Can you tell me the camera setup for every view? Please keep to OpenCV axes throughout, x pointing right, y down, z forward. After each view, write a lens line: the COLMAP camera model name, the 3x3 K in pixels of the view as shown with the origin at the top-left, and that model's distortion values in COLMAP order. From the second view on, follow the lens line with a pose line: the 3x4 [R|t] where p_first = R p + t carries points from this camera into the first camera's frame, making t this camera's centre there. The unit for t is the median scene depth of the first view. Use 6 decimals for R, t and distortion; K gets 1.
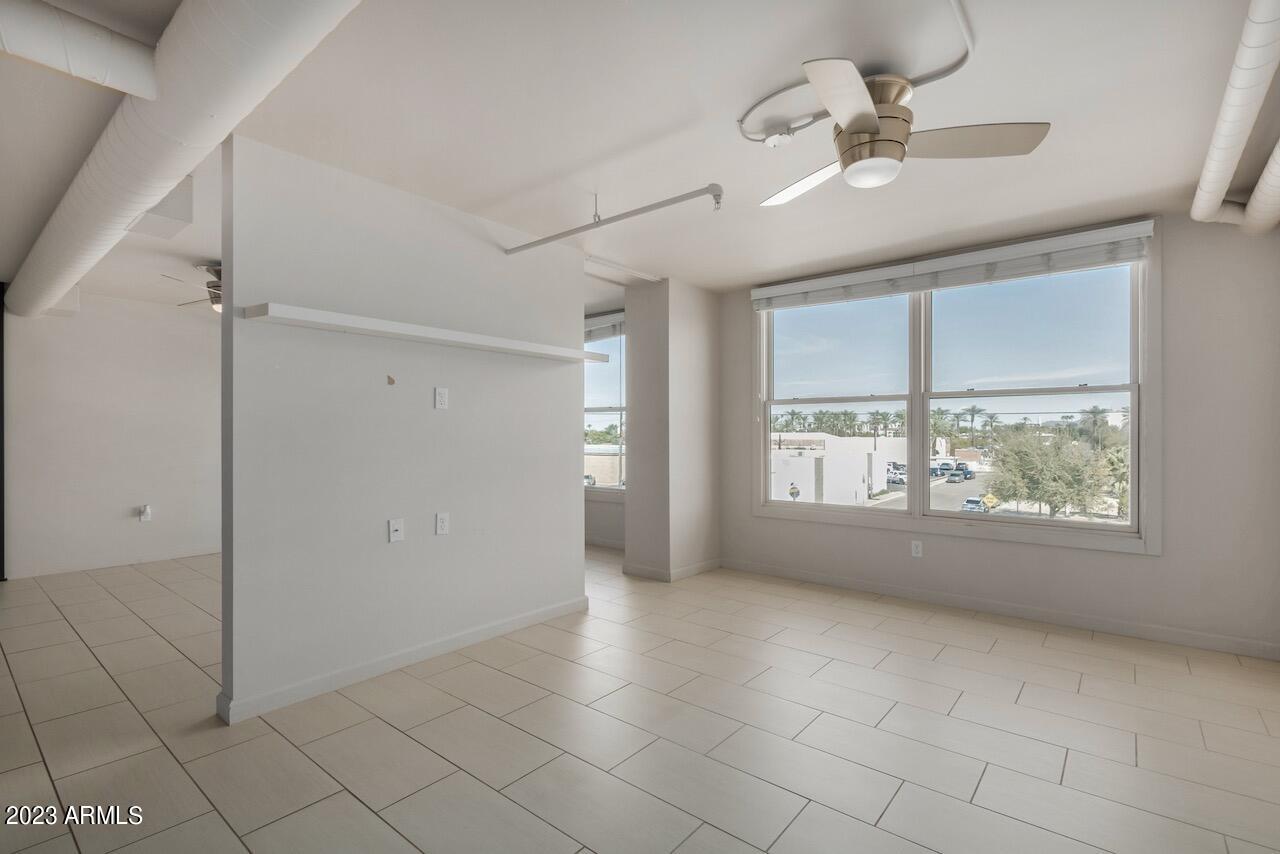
lens RADIAL K [[576.9, 0, 643.9], [0, 576.9, 431.7], [0, 0, 1]] dist [-0.012254, -0.001343]
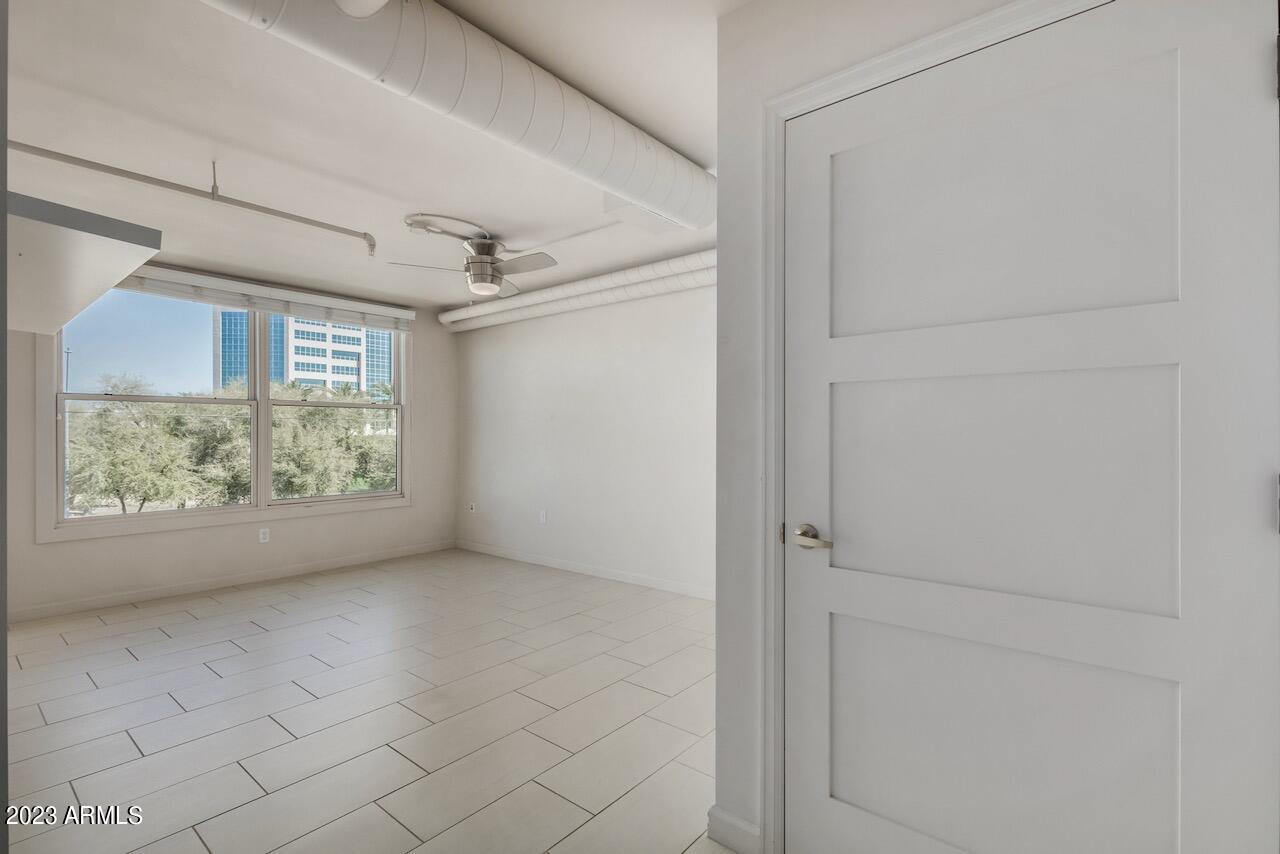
lens RADIAL K [[576.9, 0, 640.6], [0, 576.9, 432.5], [0, 0, 1]] dist [-0.012254, -0.001343]
pose [[-0.003185, 0.002551, 0.999992, -0.671106], [-0.002077, 0.999995, -0.002557, -0.000777], [-0.999993, -0.002086, -0.003180, 0.250248]]
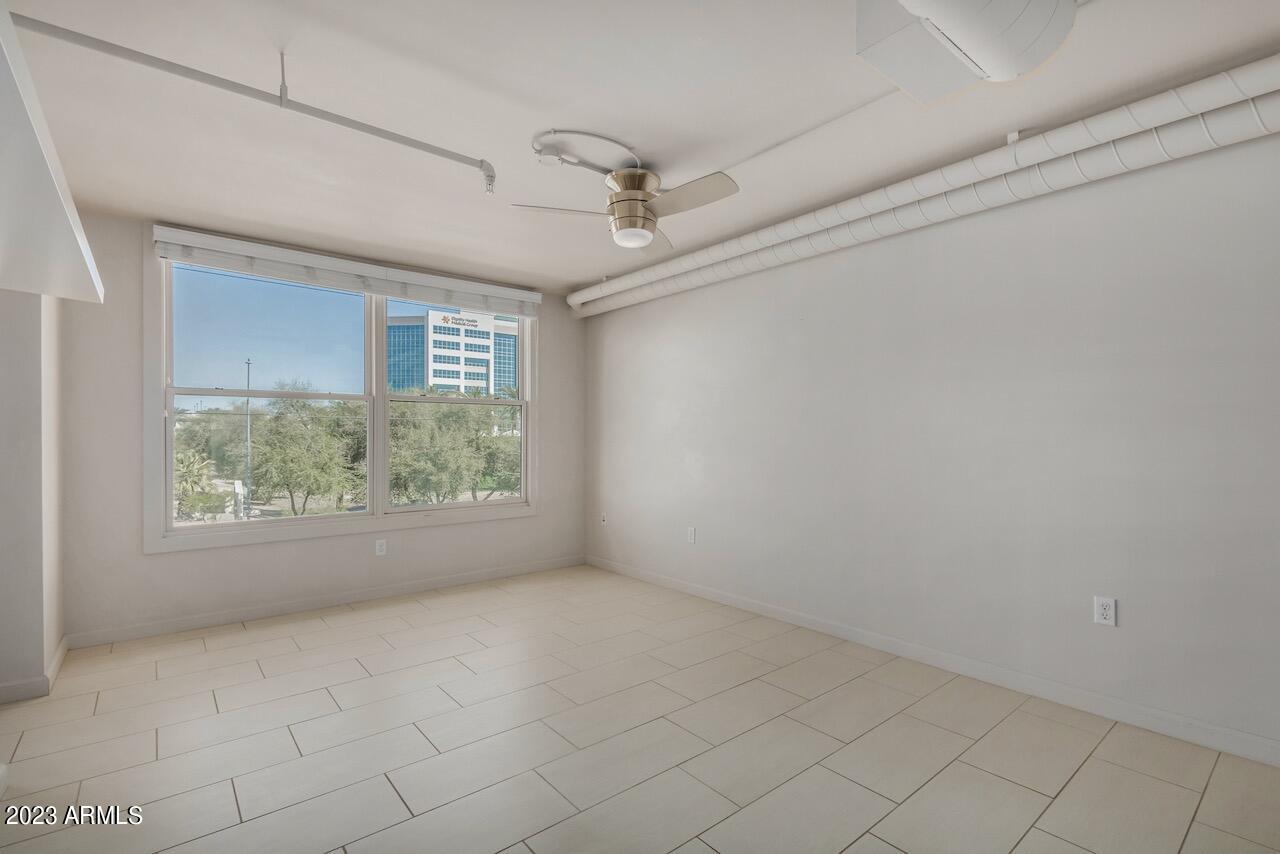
lens RADIAL K [[576.9, 0, 641.3], [0, 576.9, 435.3], [0, 0, 1]] dist [-0.012254, -0.001343]
pose [[0.191033, 0.000415, 0.981583, -0.437568], [-0.003399, 0.999994, 0.000239, 0.002507], [-0.981578, -0.003382, 0.191034, 0.349256]]
